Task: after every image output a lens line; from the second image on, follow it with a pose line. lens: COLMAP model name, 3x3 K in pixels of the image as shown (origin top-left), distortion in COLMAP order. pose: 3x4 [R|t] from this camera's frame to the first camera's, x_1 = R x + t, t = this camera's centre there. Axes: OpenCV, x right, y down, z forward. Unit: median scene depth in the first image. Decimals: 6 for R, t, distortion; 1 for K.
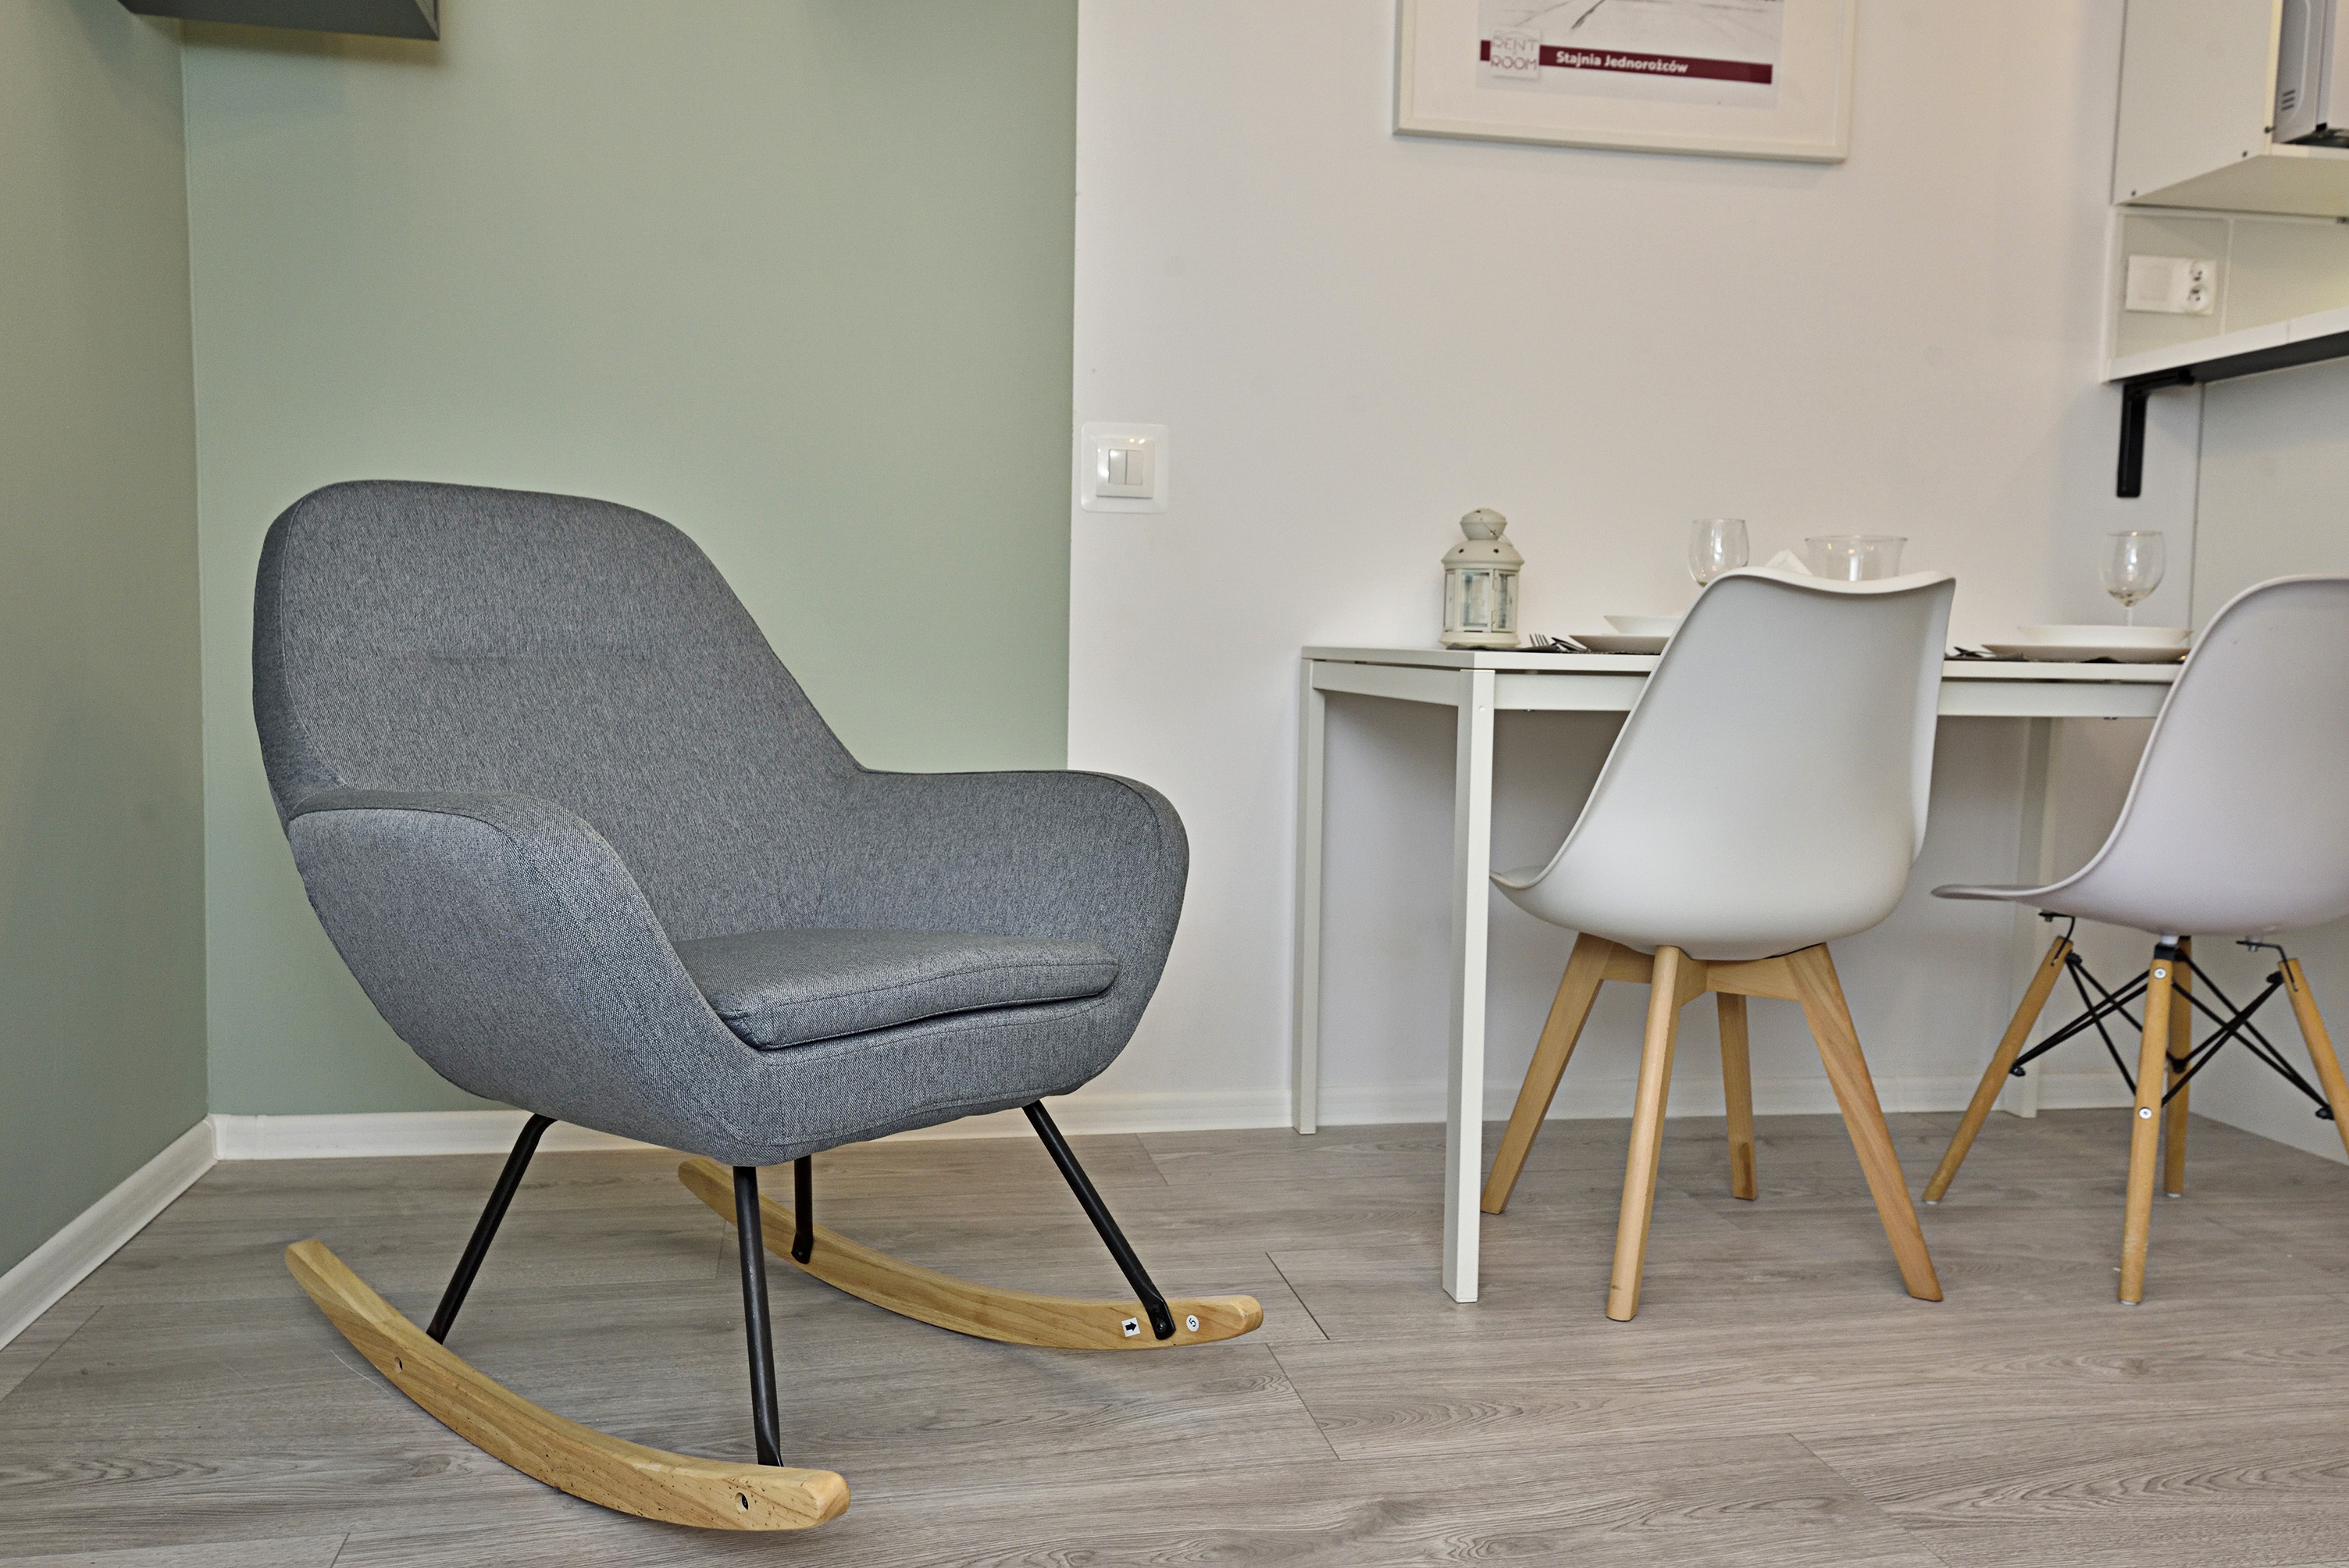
lens RADIAL K [[1827.8, 0, 1171.8], [0, 1827.8, 786.3], [0, 0, 1]] dist [0.051289, -0.009639]
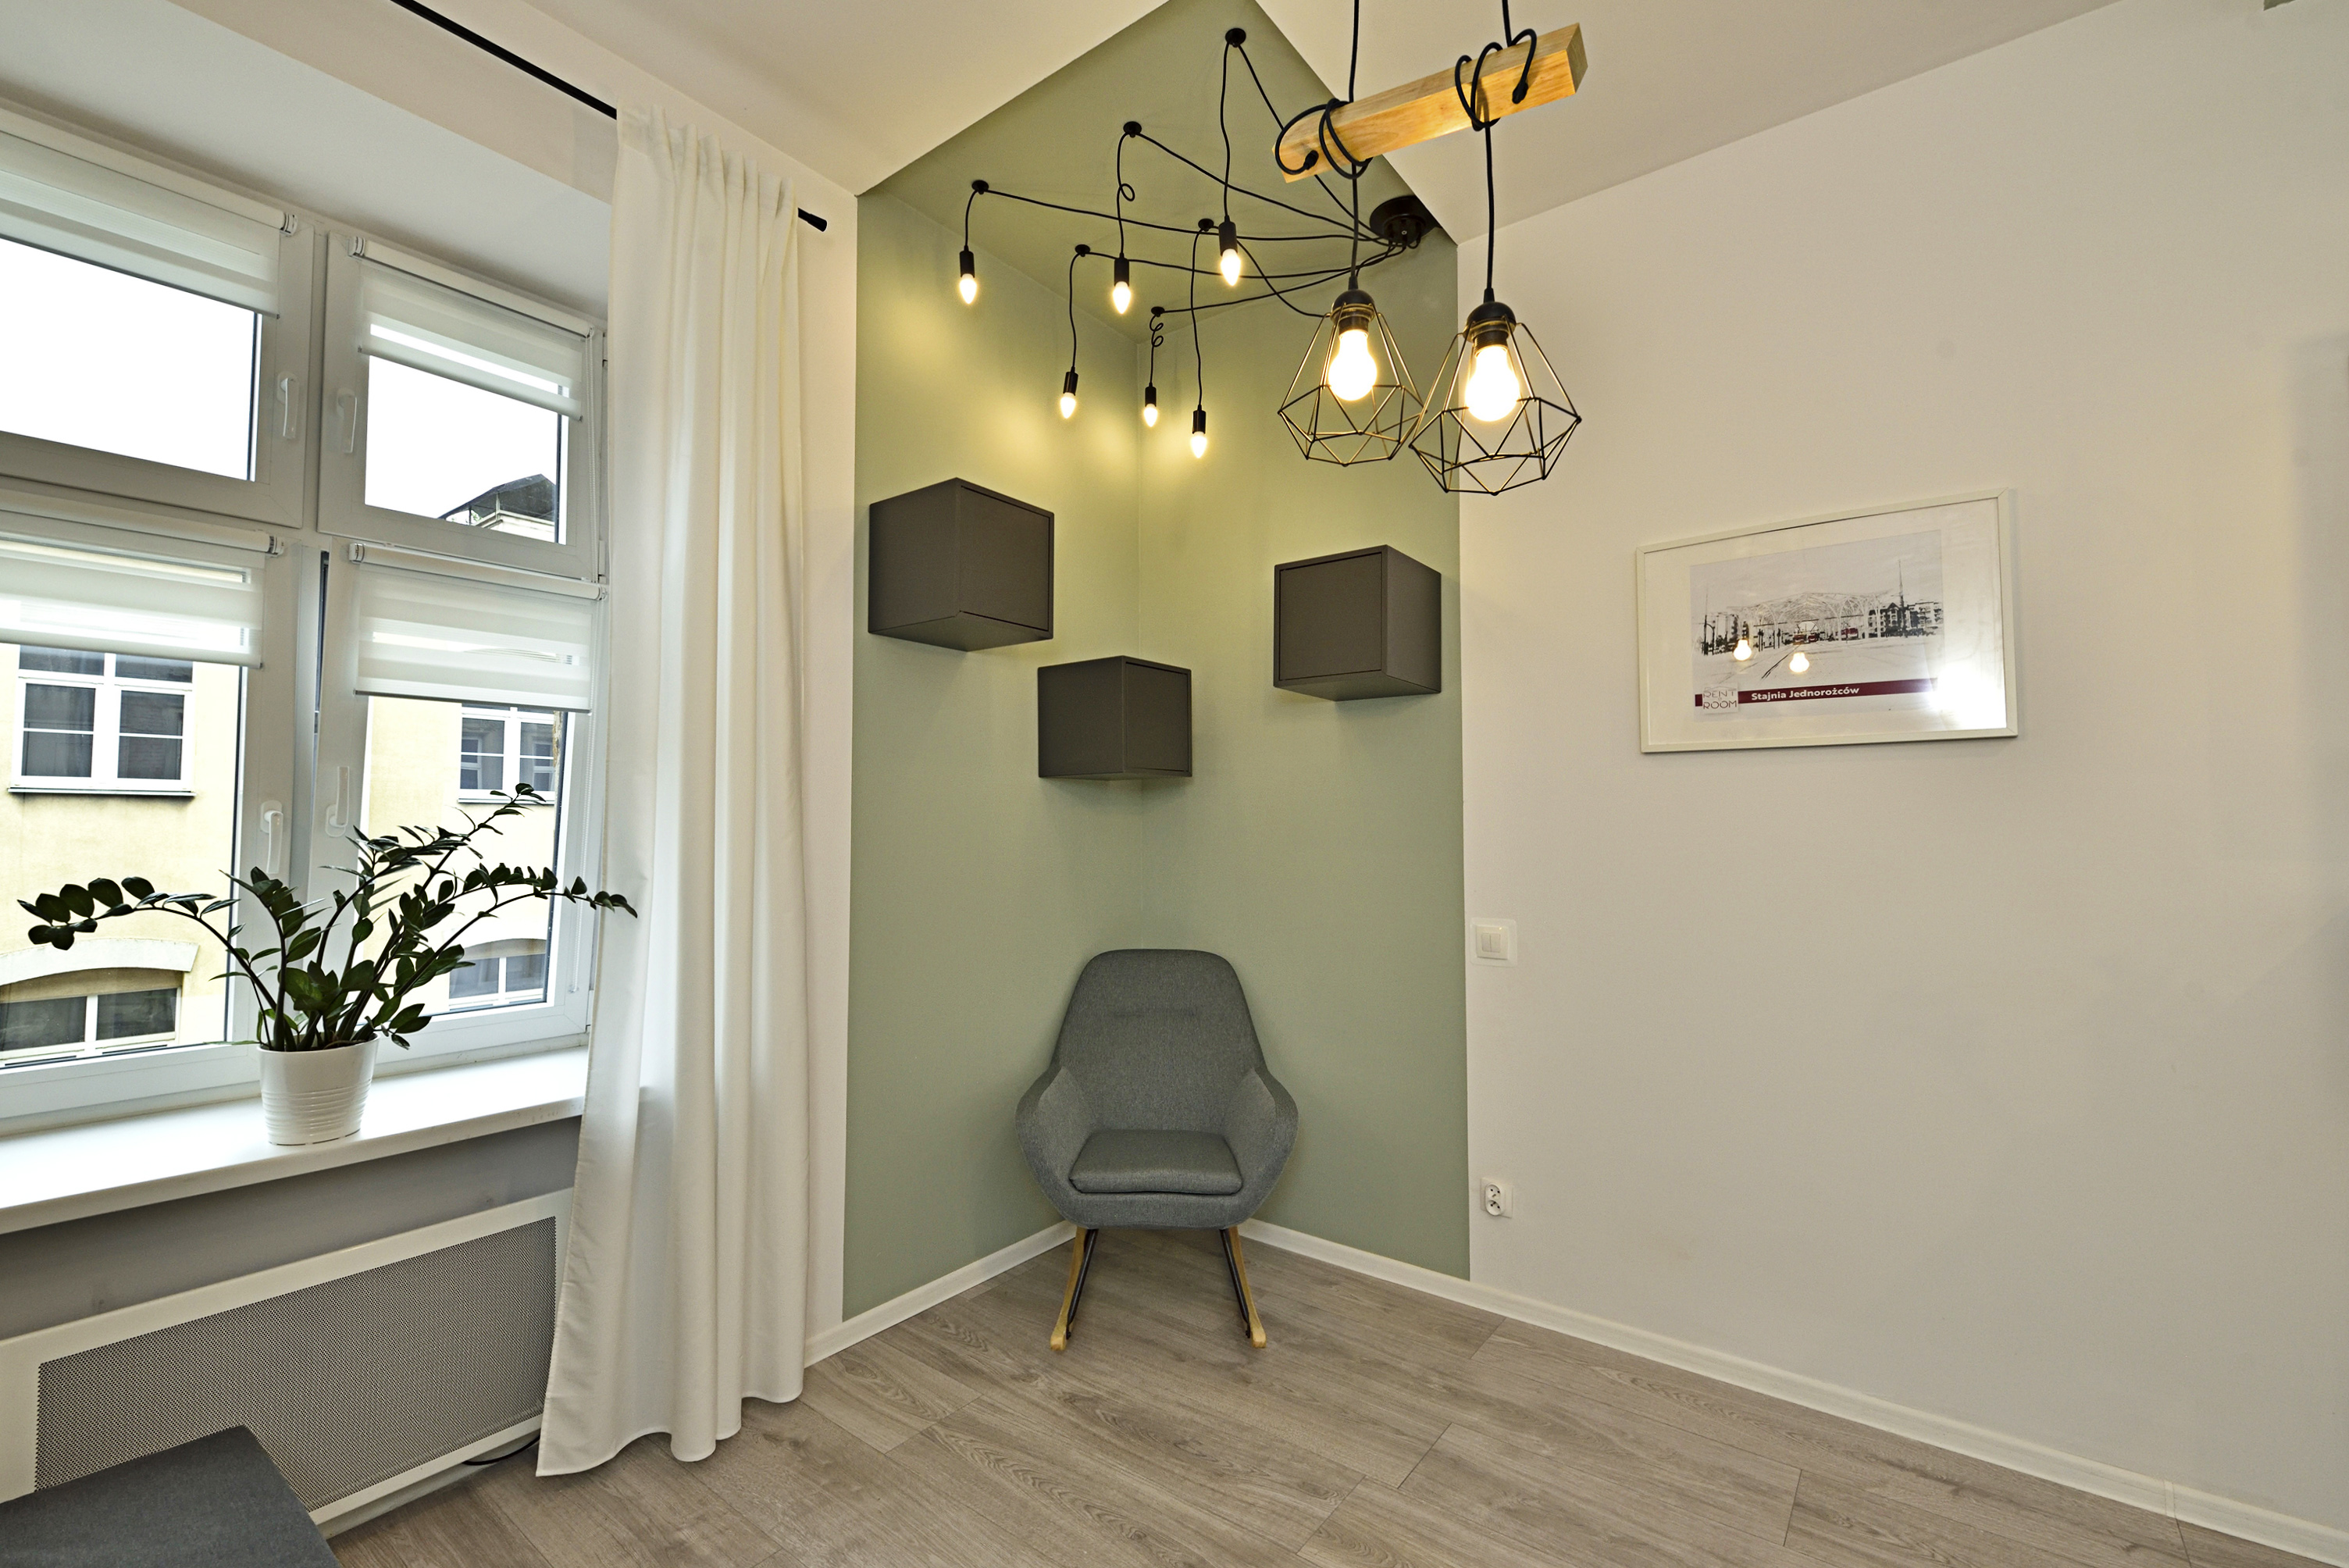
lens RADIAL K [[1009.2, 0, 1163.9], [0, 1009.2, 785.2], [0, 0, 1]] dist [0.015566, -0.006807]
pose [[0.653653, -0.051806, -0.755019, 0.705075], [-0.038737, 0.994056, -0.101745, -0.279294], [0.755802, 0.095753, 0.647761, 0.078023]]
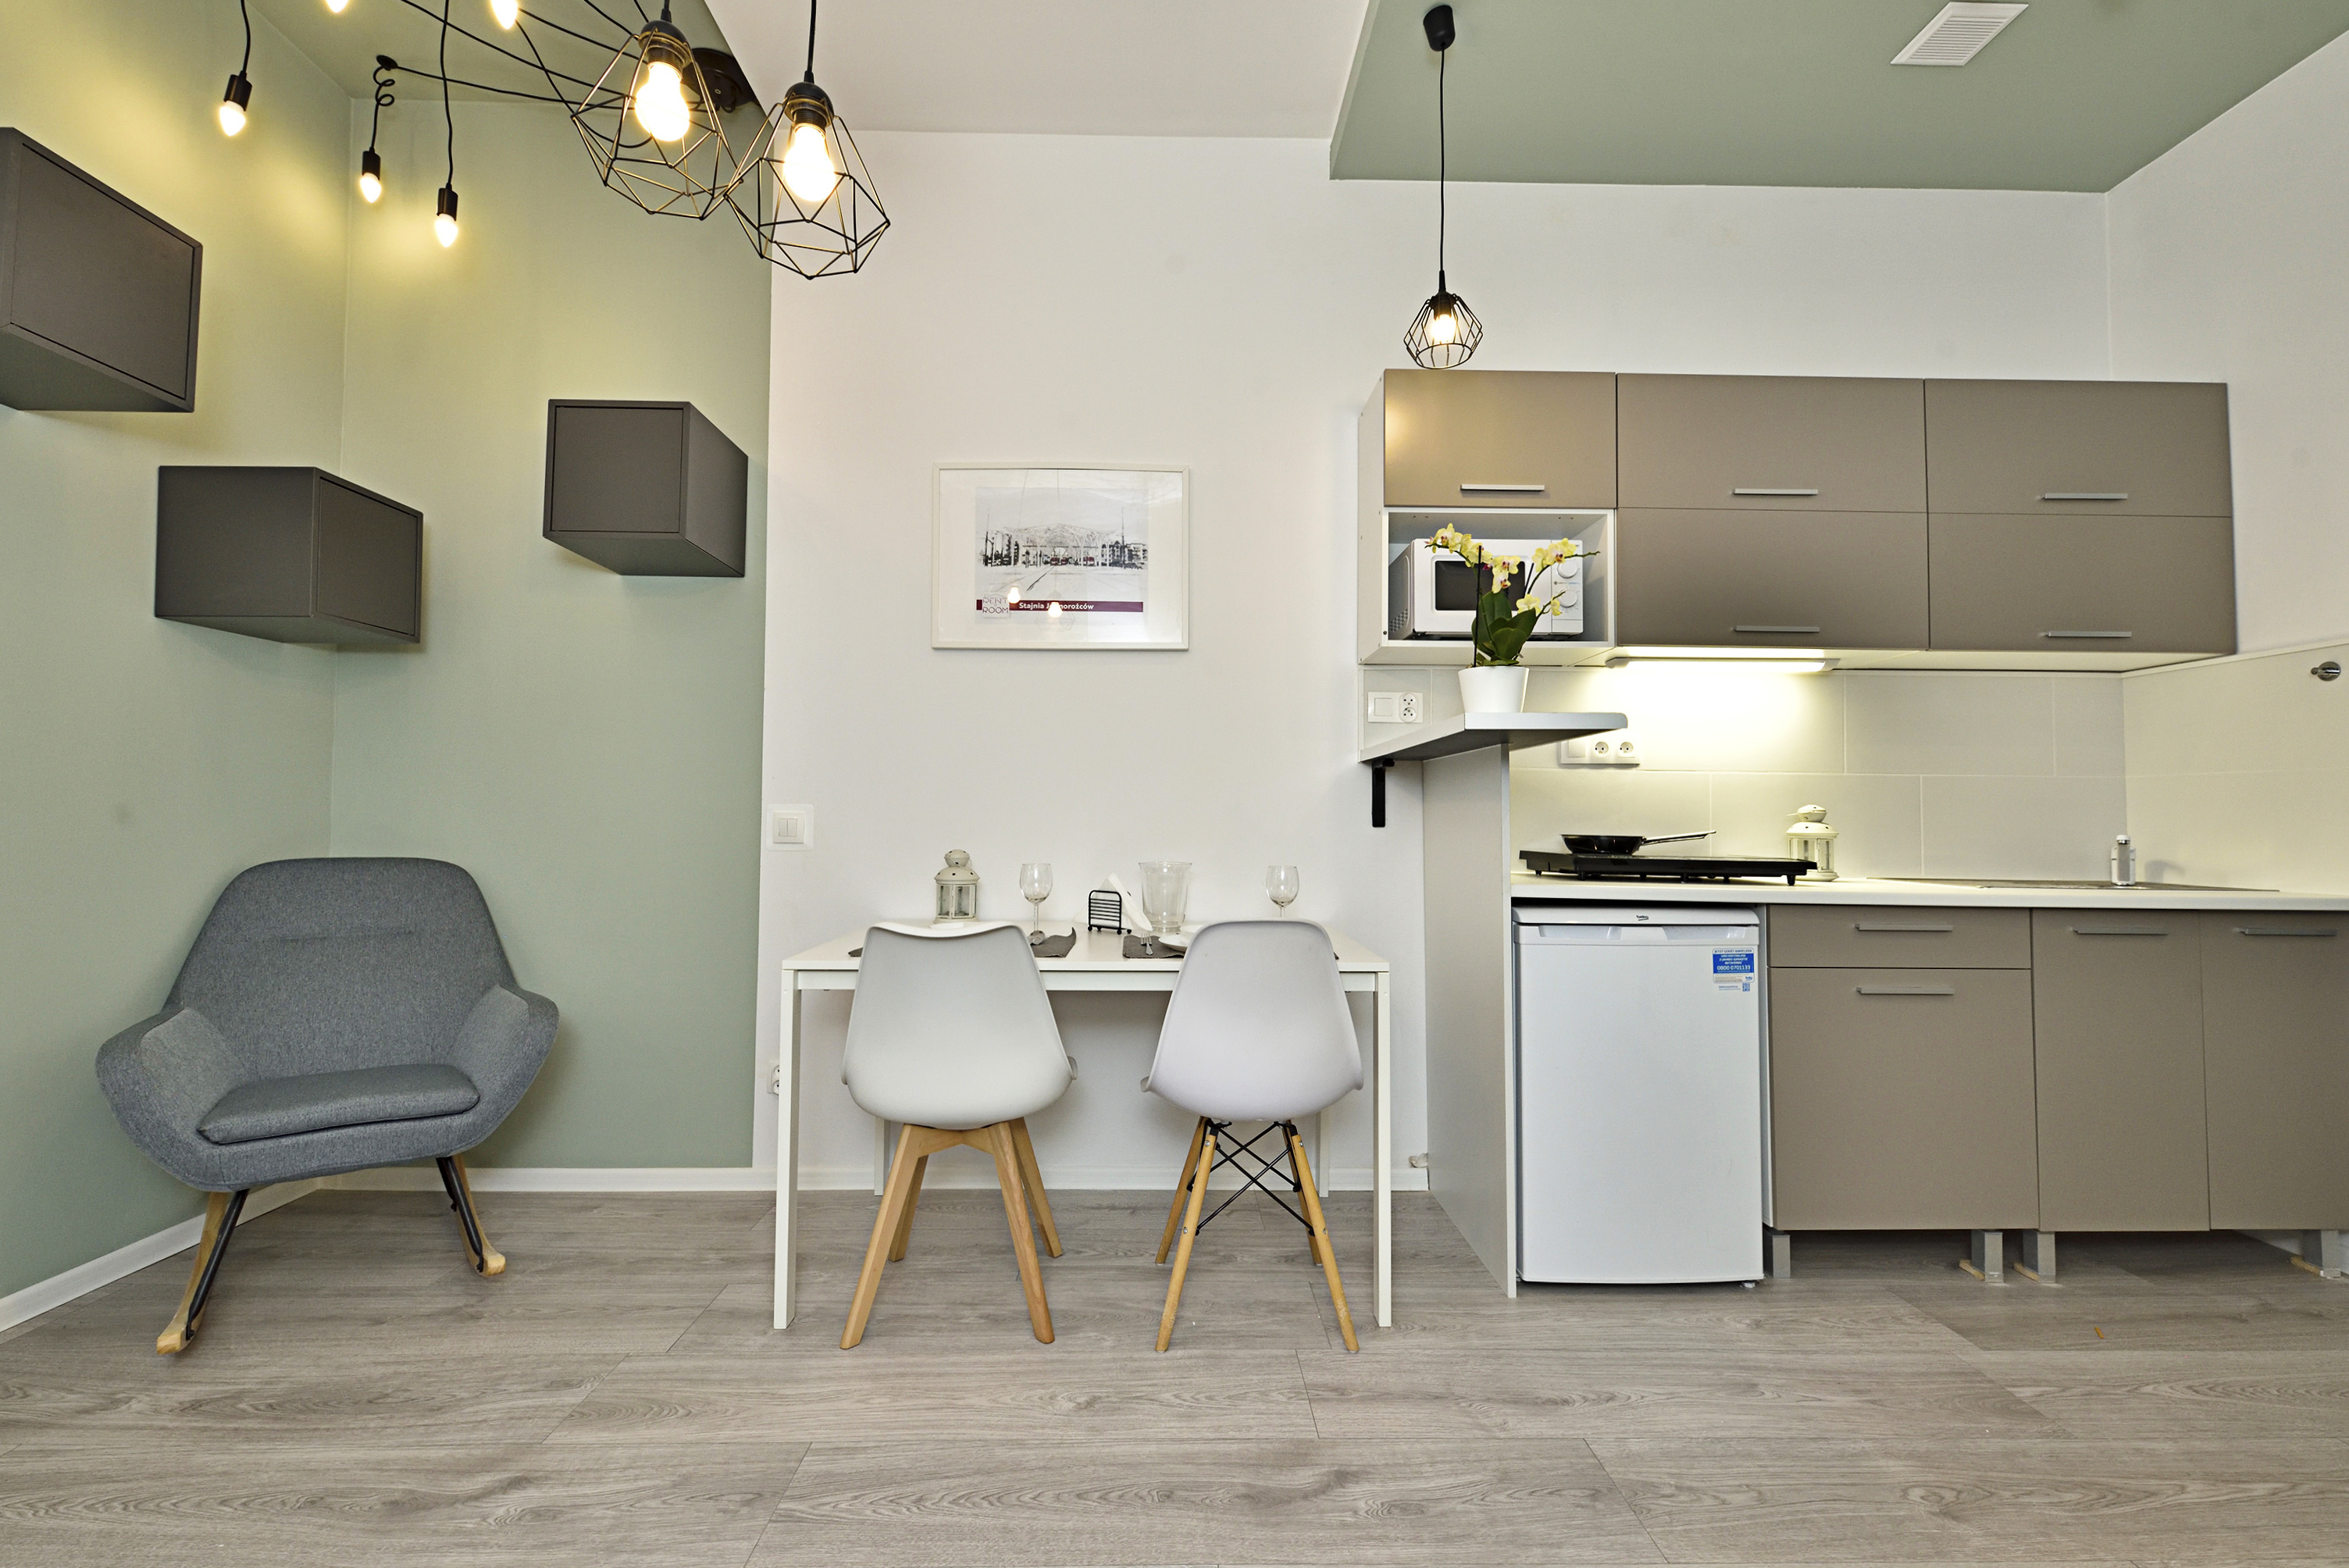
lens RADIAL K [[1009.2, 0, 1176.2], [0, 1009.2, 783.1], [0, 0, 1]] dist [0.015566, -0.006807]
pose [[0.983889, -0.021532, -0.177480, 0.720930], [0.001689, 0.993796, -0.111203, -0.132719], [0.178773, 0.109112, 0.977821, 0.054276]]
